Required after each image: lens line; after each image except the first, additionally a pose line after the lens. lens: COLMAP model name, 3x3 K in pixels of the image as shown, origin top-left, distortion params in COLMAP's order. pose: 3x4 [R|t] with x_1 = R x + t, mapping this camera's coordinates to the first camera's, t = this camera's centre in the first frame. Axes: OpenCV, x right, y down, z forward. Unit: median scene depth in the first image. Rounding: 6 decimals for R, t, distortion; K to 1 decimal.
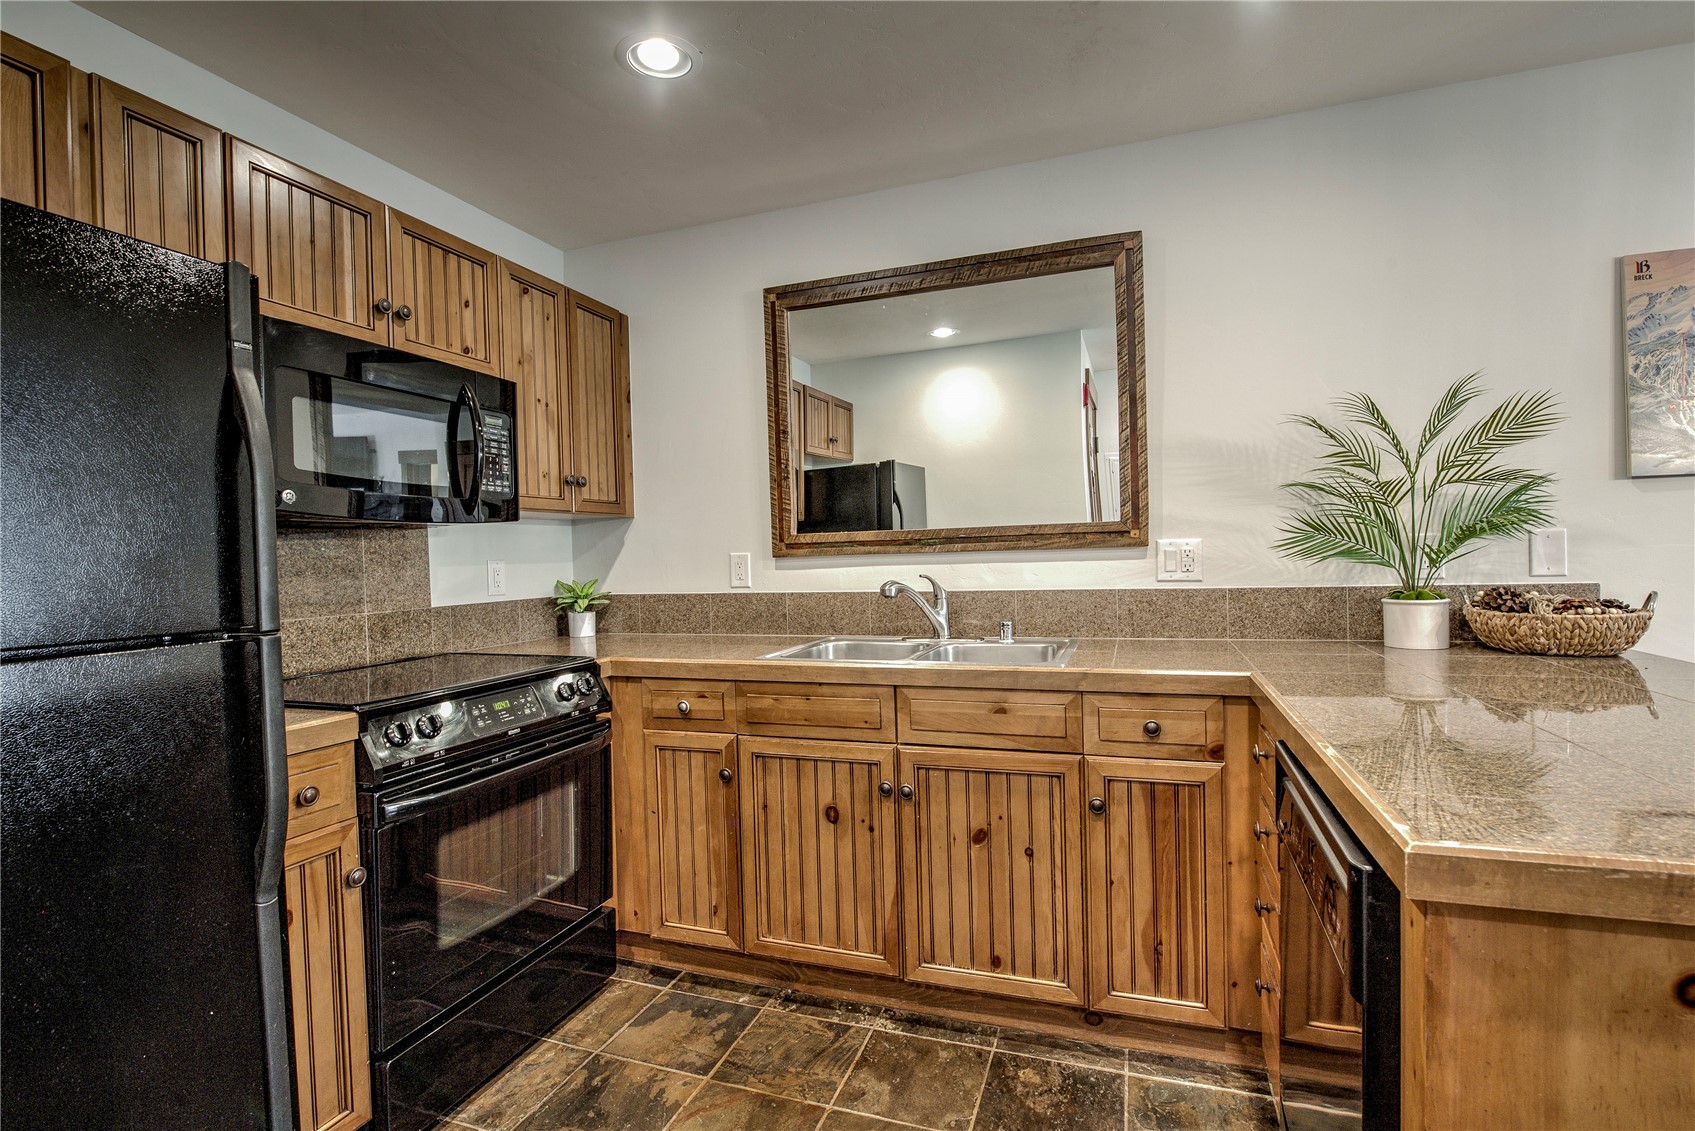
lens RADIAL K [[805.6, 0, 850.0], [0, 805.6, 566.6], [0, 0, 1]] dist [-0.012560, 0.000261]
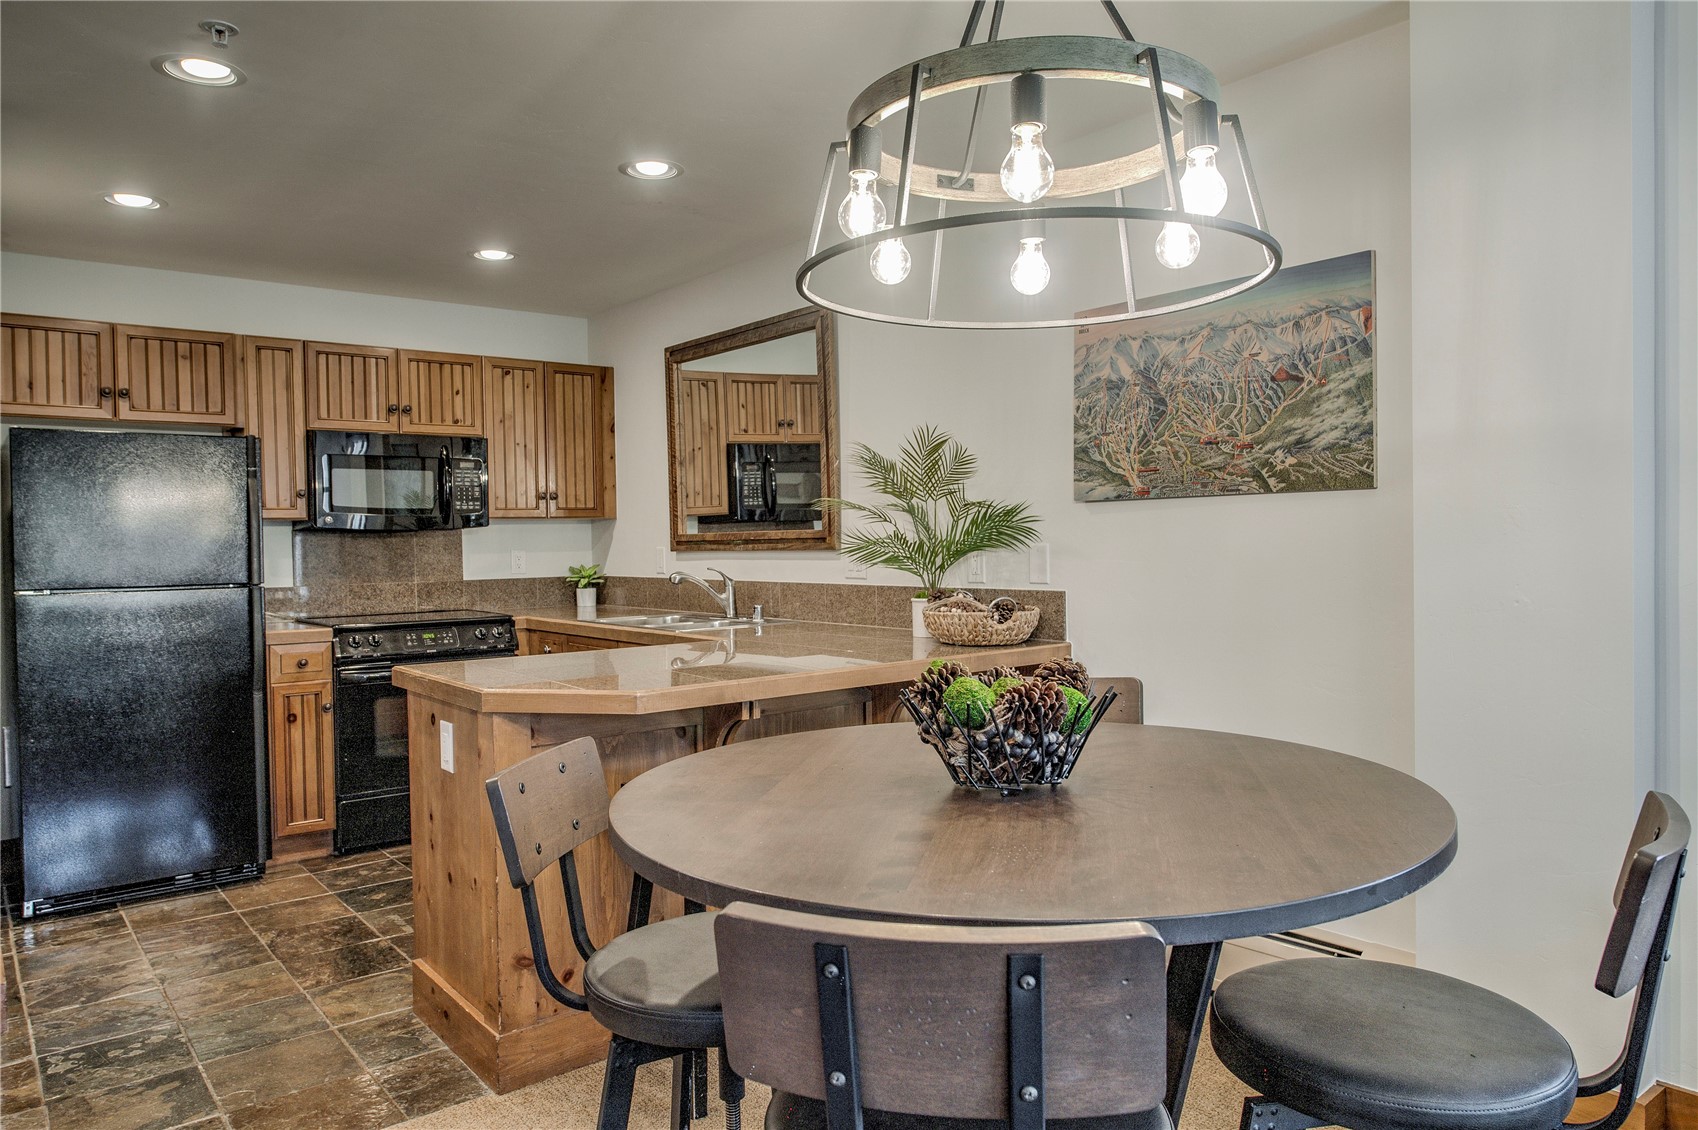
lens RADIAL K [[1141.3, 0, 846.7], [0, 1141.3, 559.2], [0, 0, 1]] dist [0.007484, -0.008477]
pose [[0.850645, 0.023056, -0.525235, 1.305203], [-0.014584, 0.999688, 0.020262, -0.046677], [0.525539, -0.009576, 0.850716, -0.507627]]
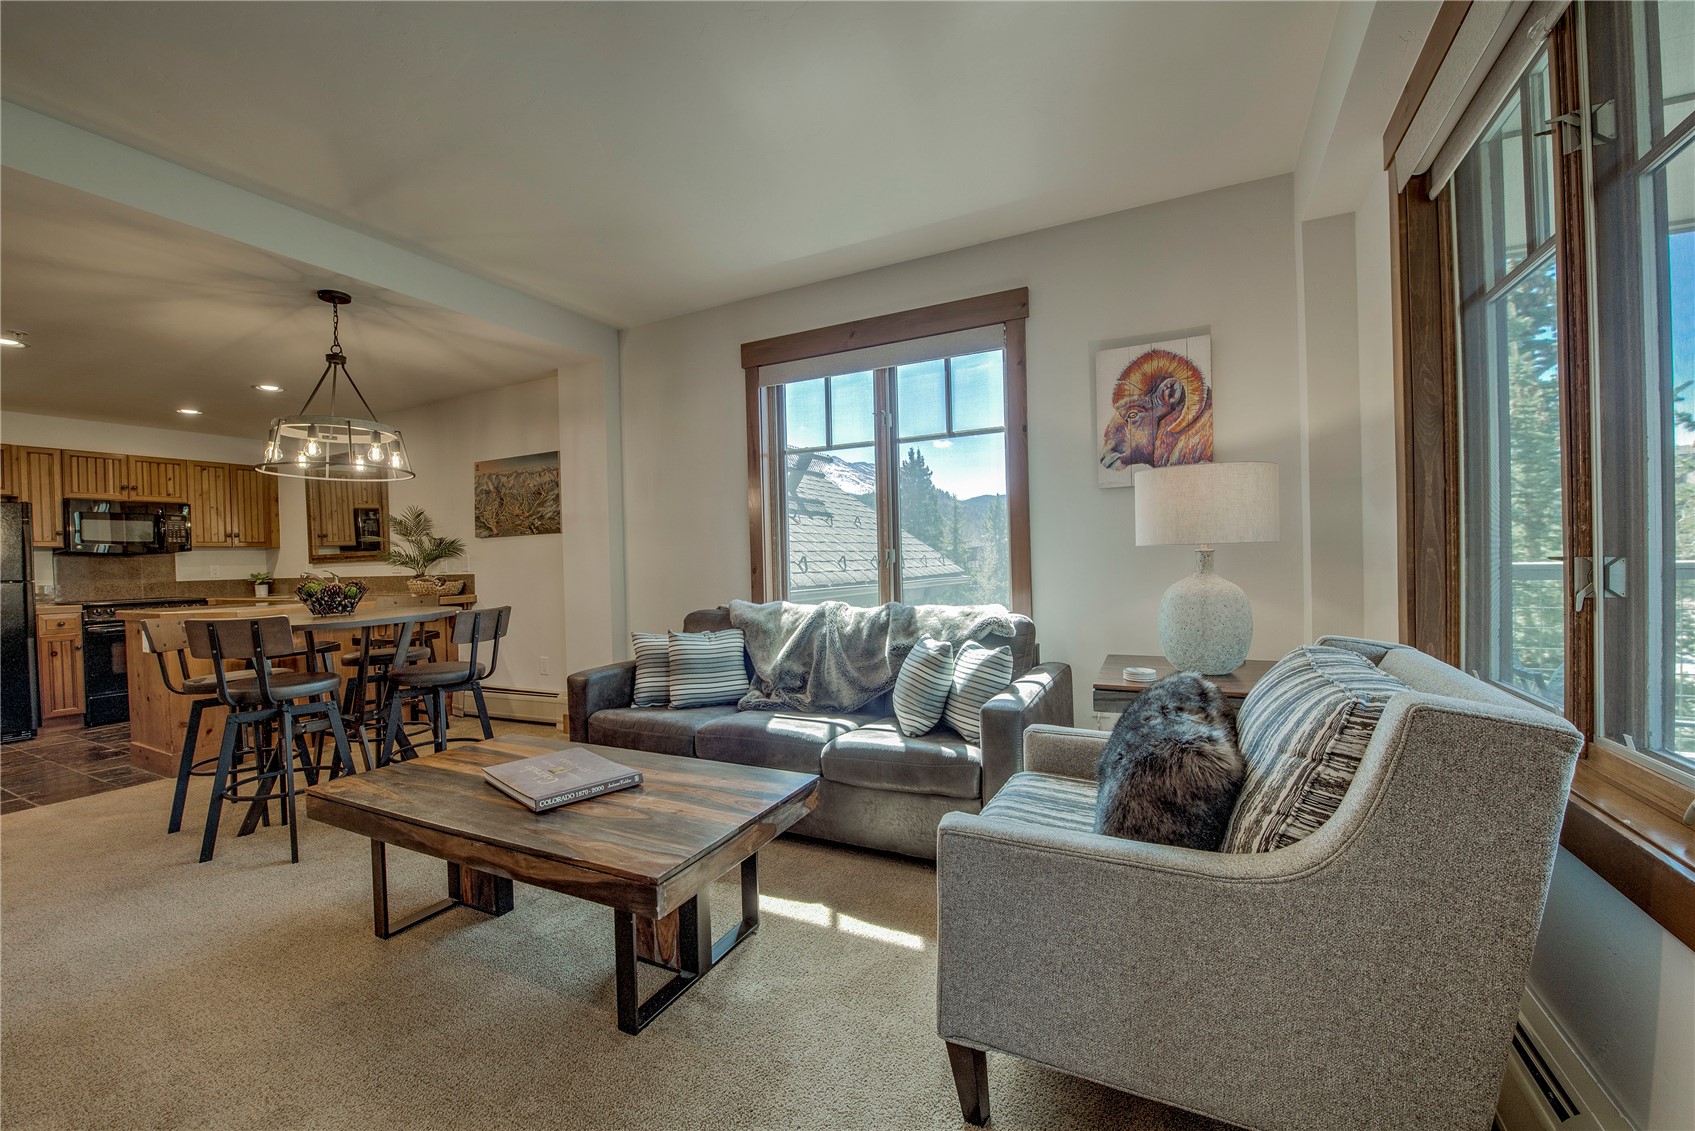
lens RADIAL K [[682.4, 0, 844.1], [0, 682.4, 568.0], [0, 0, 1]] dist [-0.019436, -0.000907]
pose [[0.991991, 0.003726, -0.126254, 2.177679], [-0.003477, 0.999992, 0.002193, -0.009627], [0.126261, -0.001736, 0.991995, -1.079467]]
